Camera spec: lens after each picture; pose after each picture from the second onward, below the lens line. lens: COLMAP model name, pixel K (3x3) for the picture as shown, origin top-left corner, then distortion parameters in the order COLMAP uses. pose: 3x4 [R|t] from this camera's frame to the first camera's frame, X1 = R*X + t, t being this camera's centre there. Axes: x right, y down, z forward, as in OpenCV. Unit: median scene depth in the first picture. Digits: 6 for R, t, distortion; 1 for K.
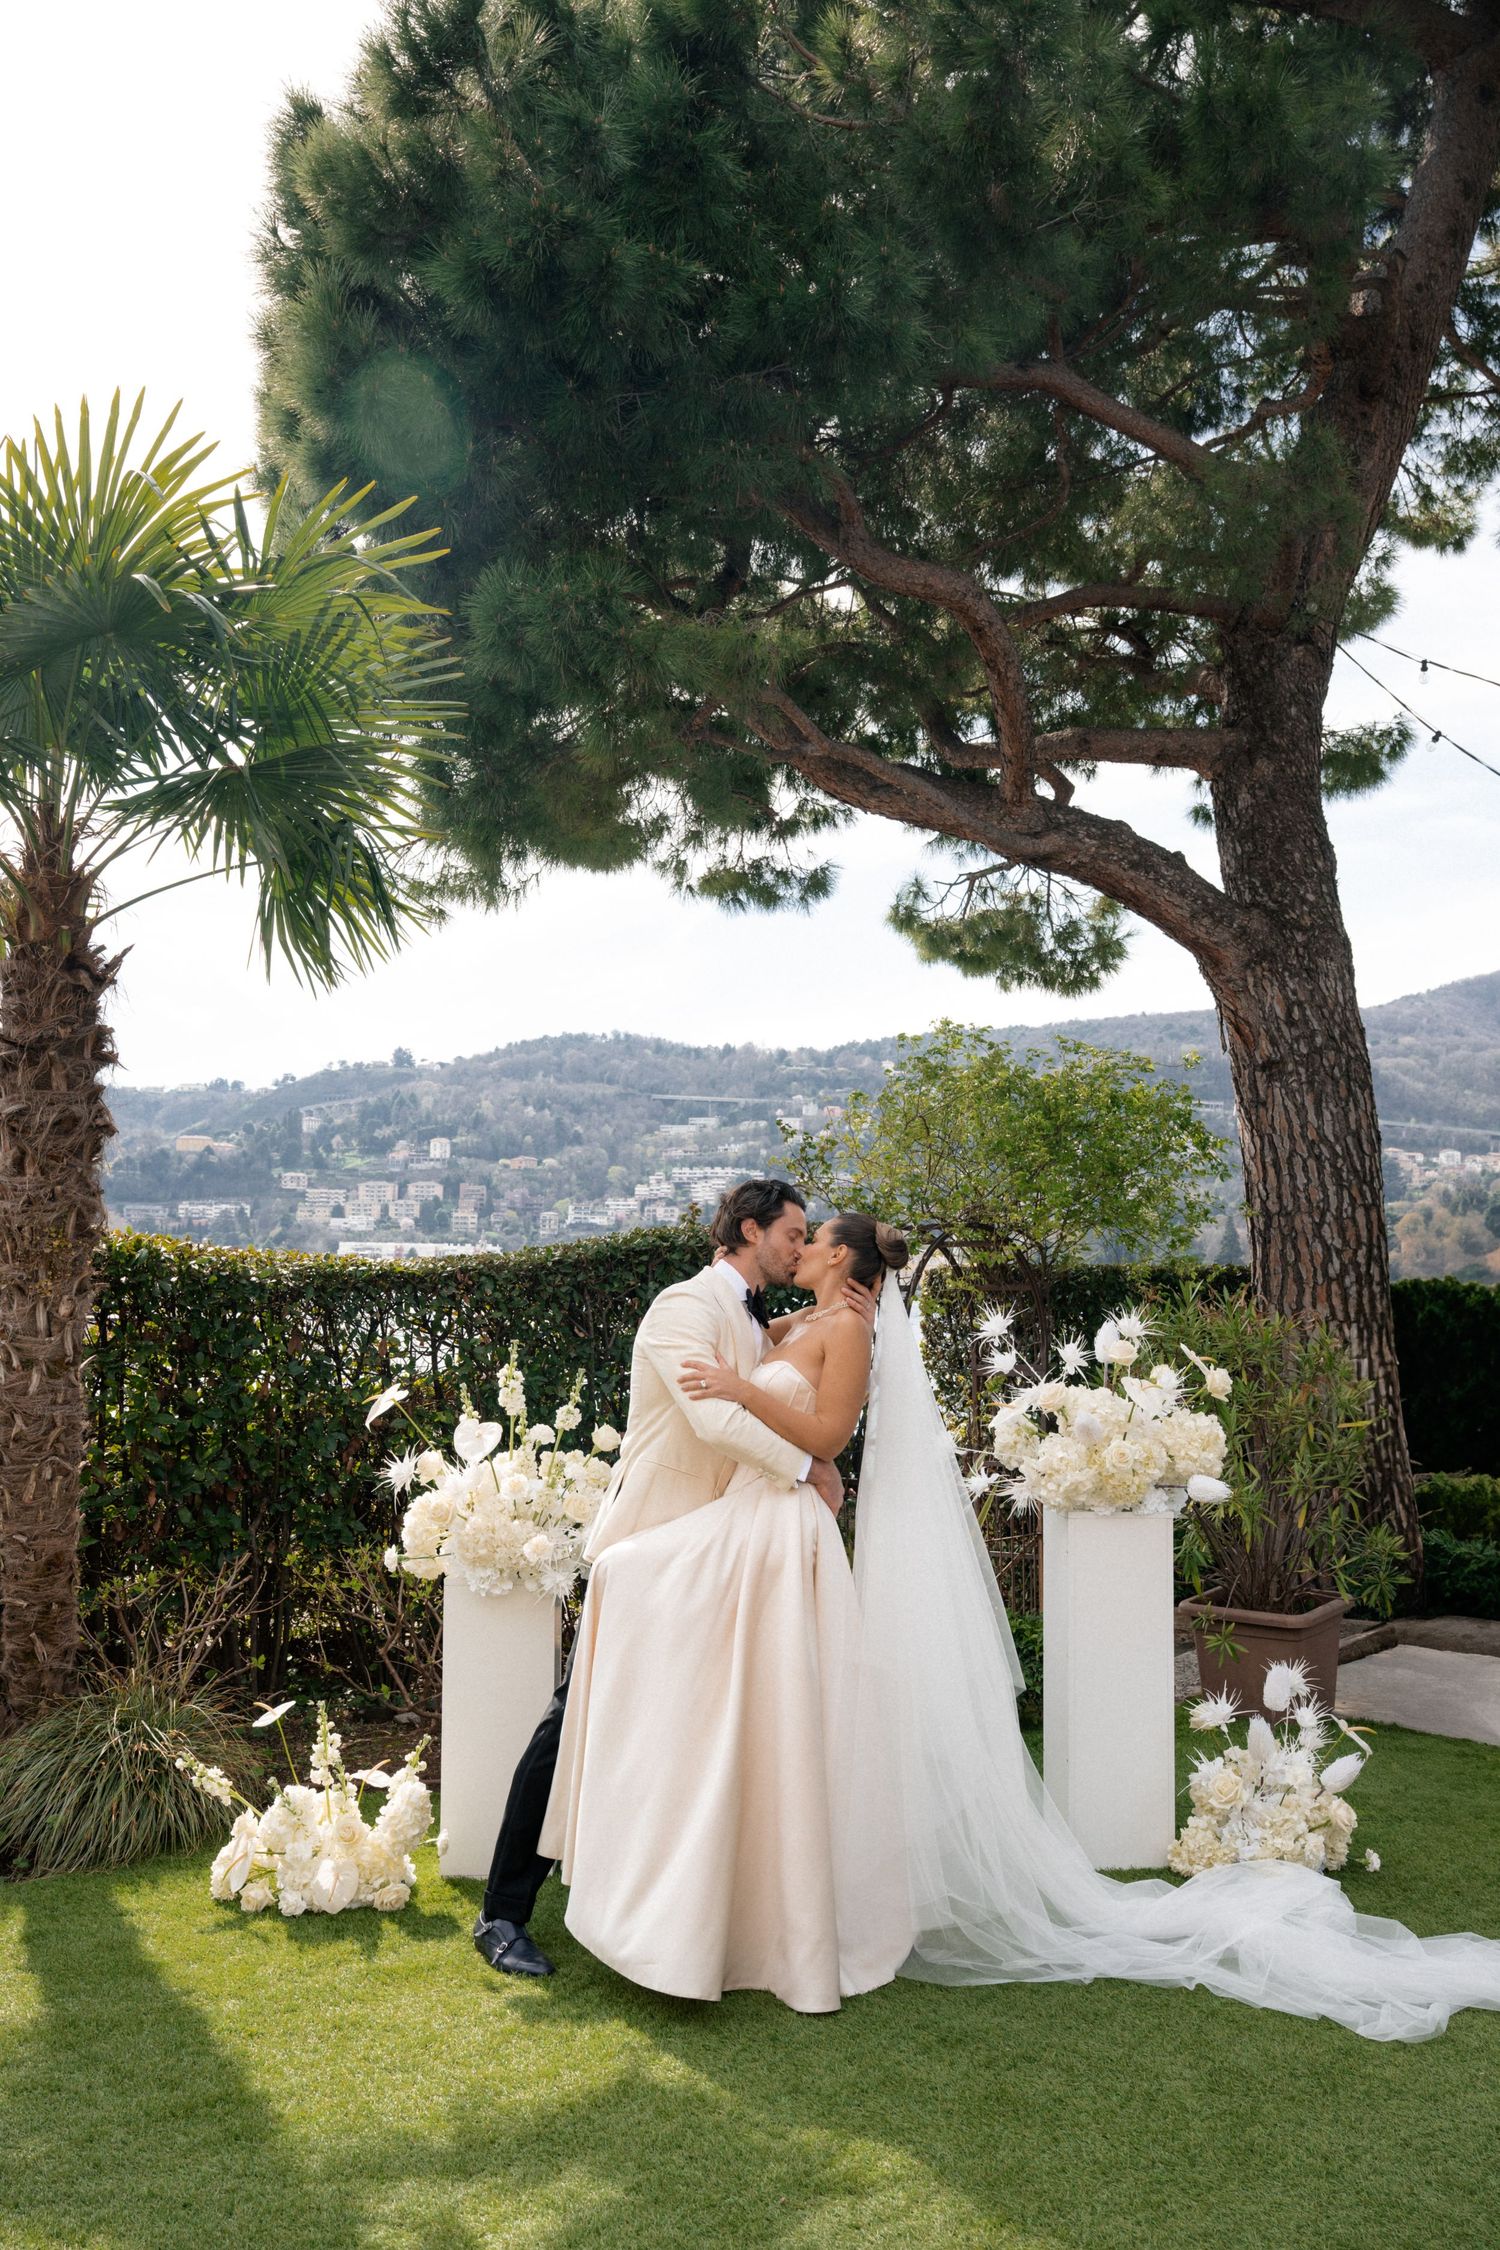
lens RADIAL K [[1939.4, 0, 782.6], [0, 1939.4, 1164.2], [0, 0, 1]] dist [-0.002890, -0.002426]
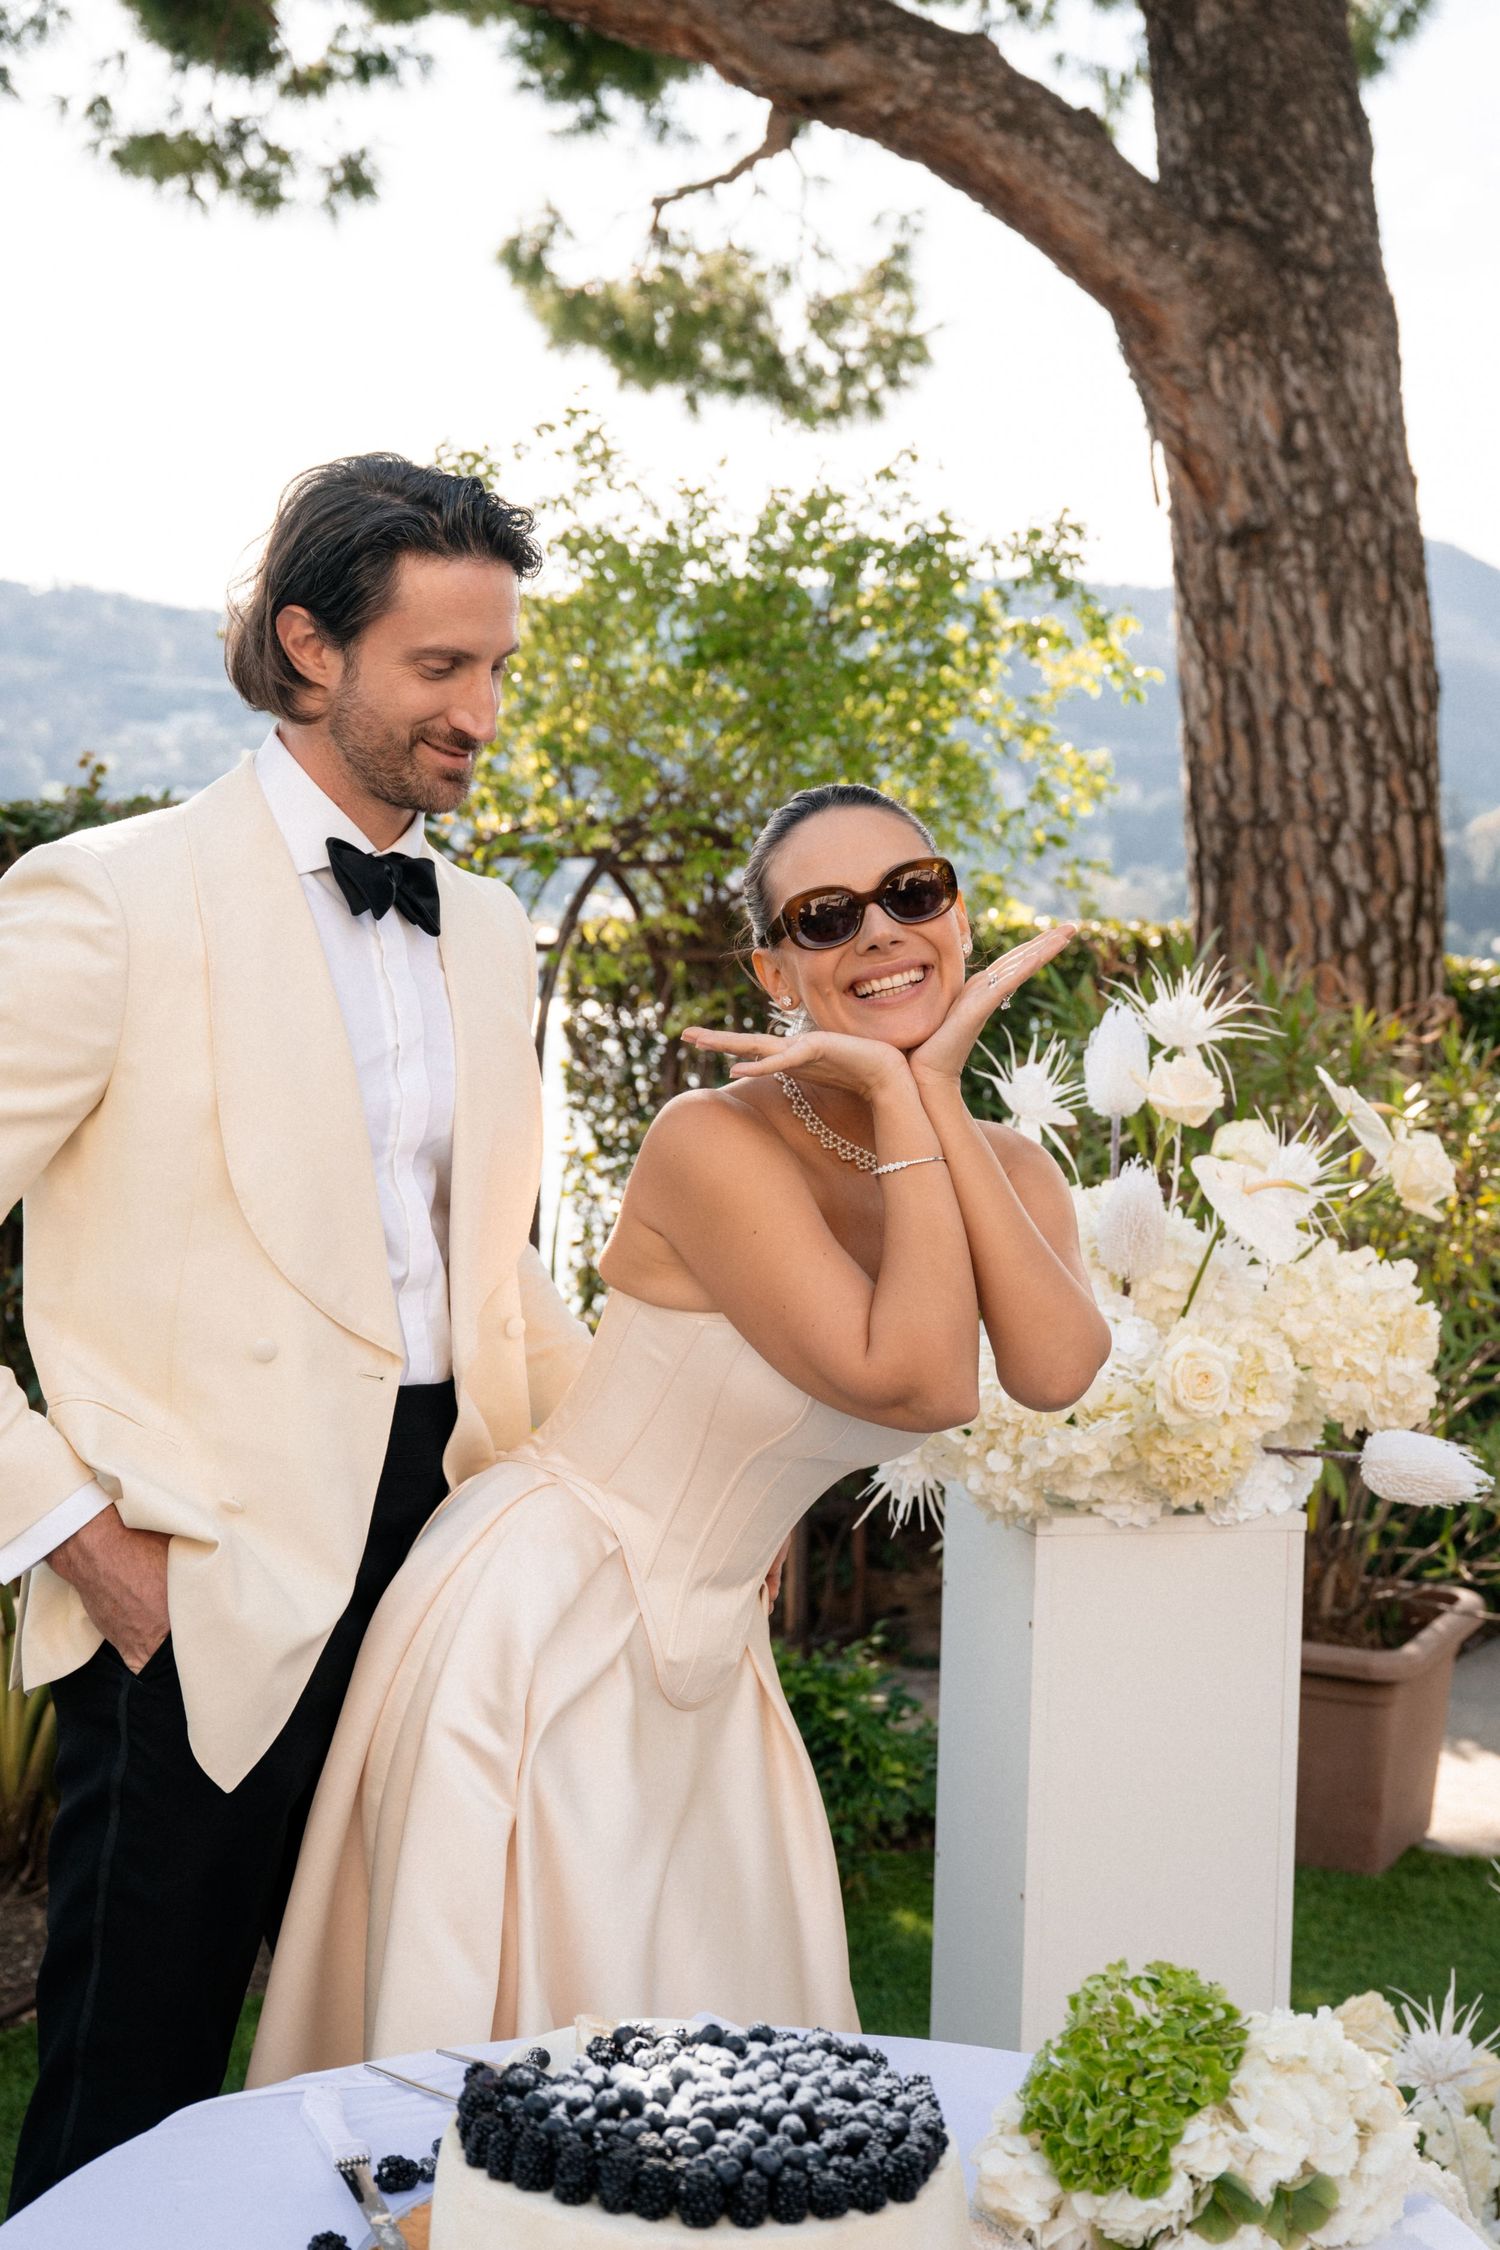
lens RADIAL K [[2809.3, 0, 750.0], [0, 2809.3, 1125.0], [0, 0, 1]] dist [0.020781, 0.023960]
pose [[0.987766, 0.010479, 0.155592, 0.004647], [-0.028154, 0.993327, 0.111838, 0.025203], [-0.153382, -0.114851, 0.981470, 0.265658]]
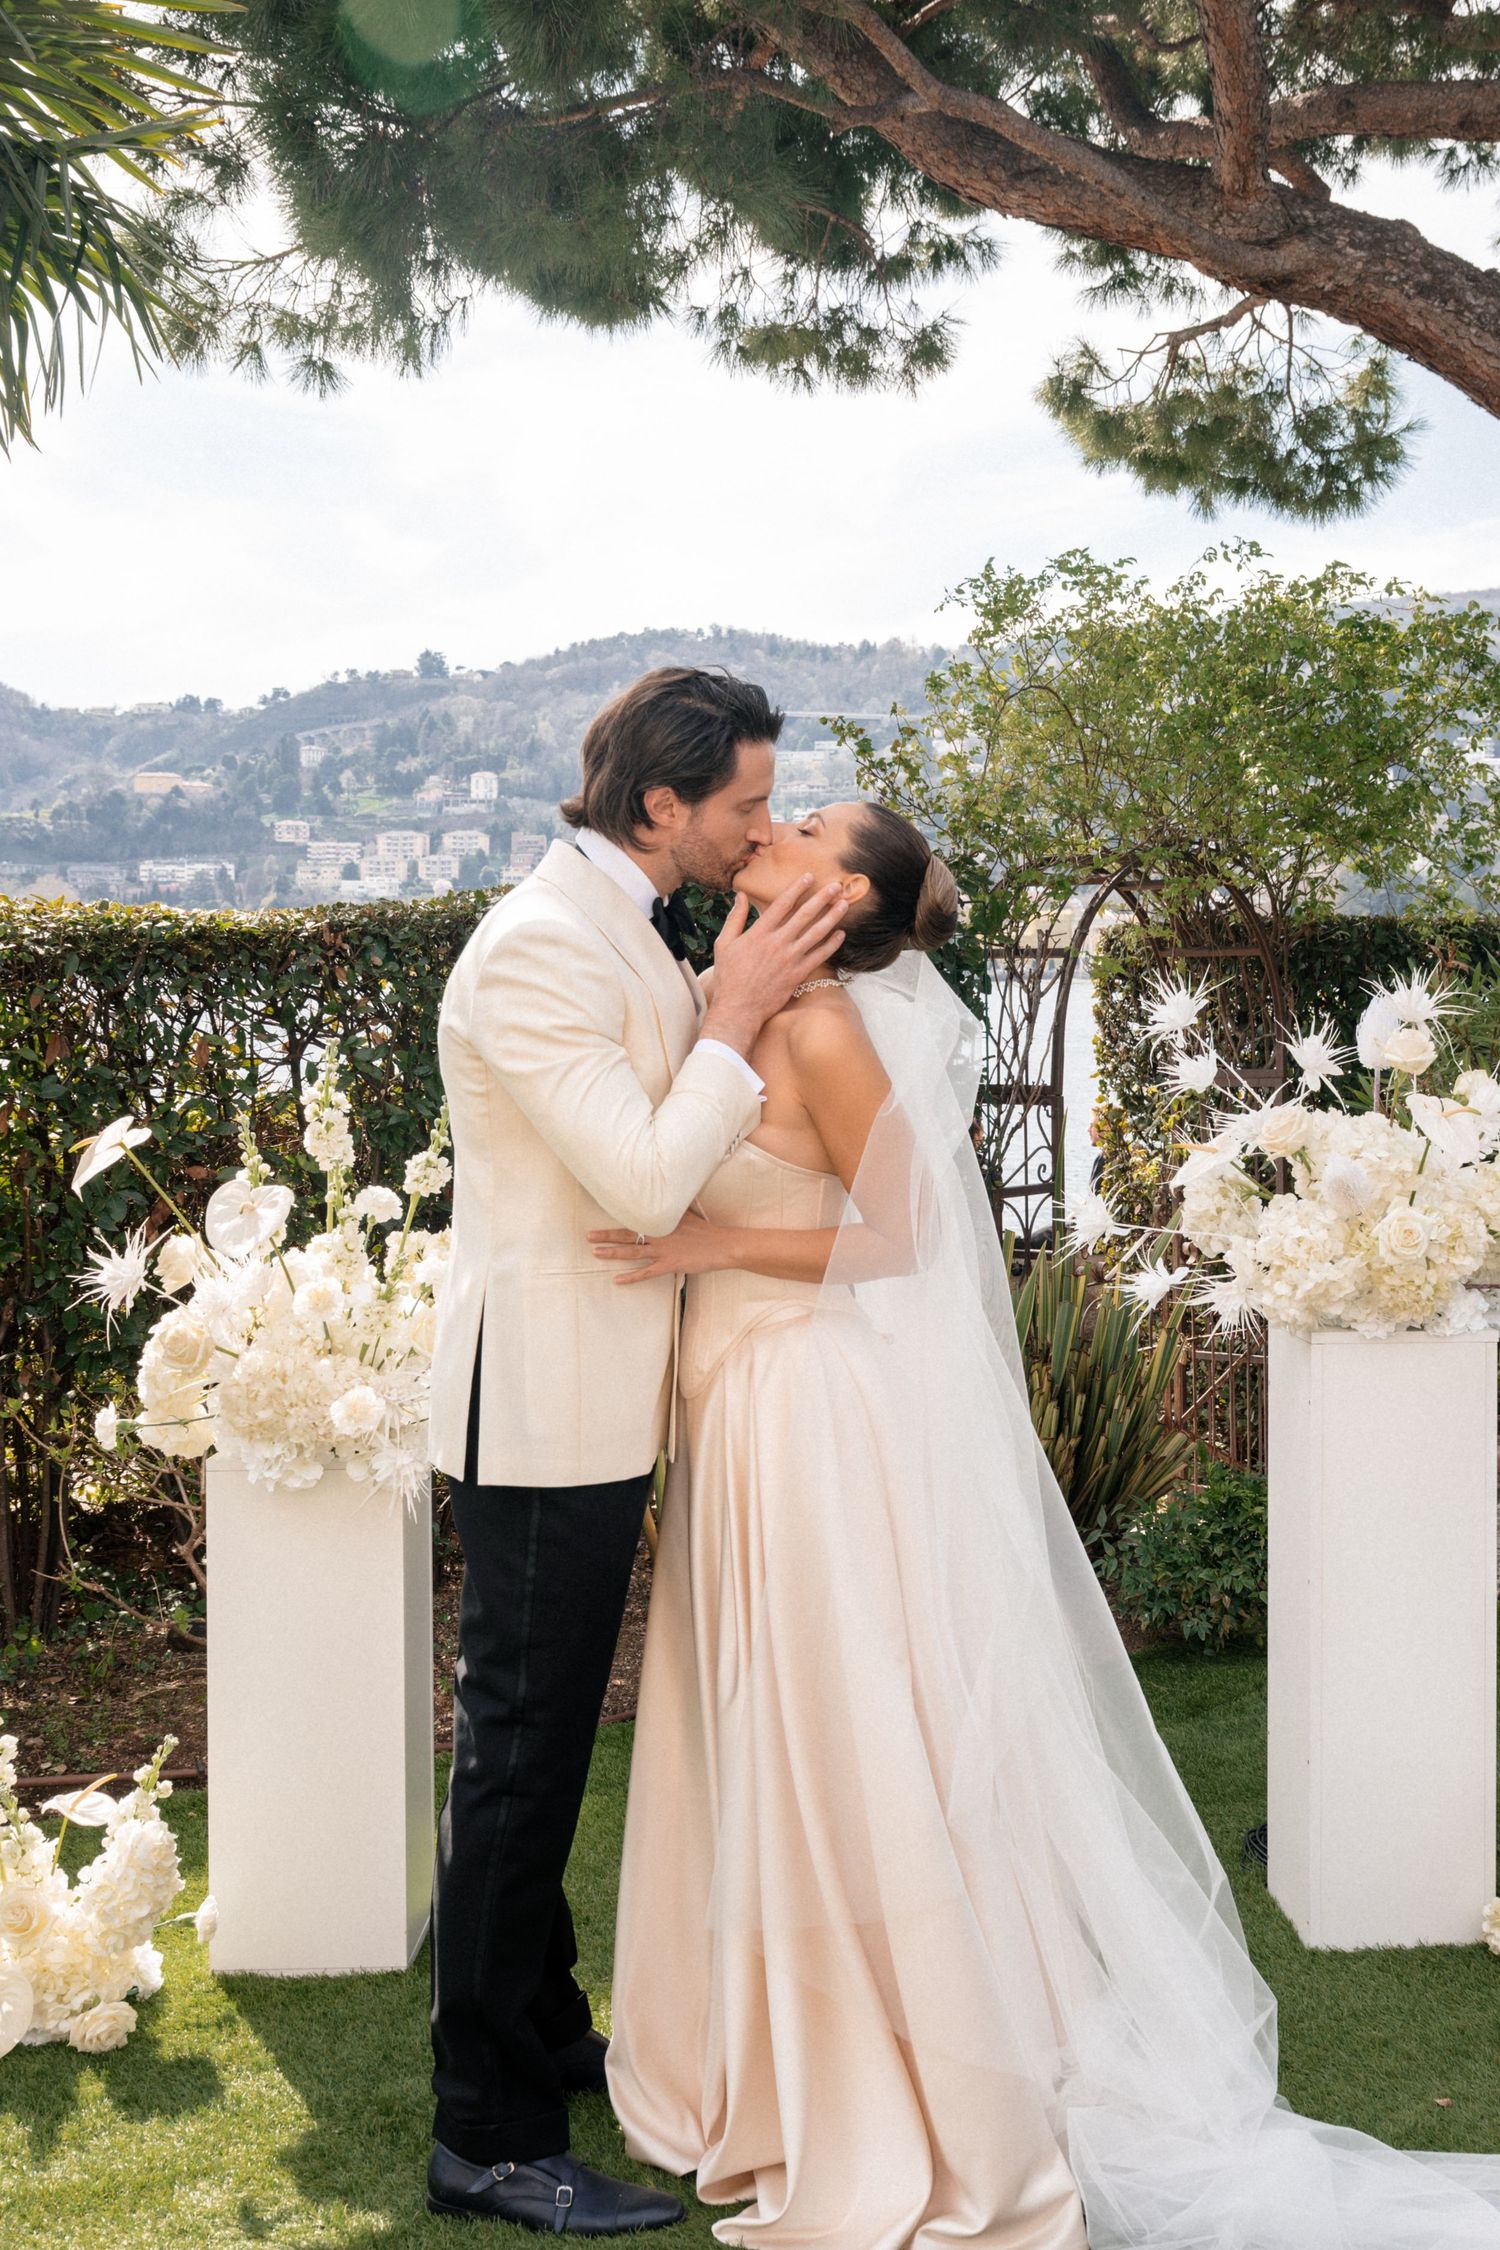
lens RADIAL K [[2563.2, 0, 910.0], [0, 2563.2, 1017.1], [0, 0, 1]] dist [0.000905, -0.011961]
pose [[0.999860, -0.009416, -0.013803, 0.022075], [0.010527, 0.996512, 0.082778, 0.013009], [0.012976, -0.082911, 0.996472, 0.137949]]
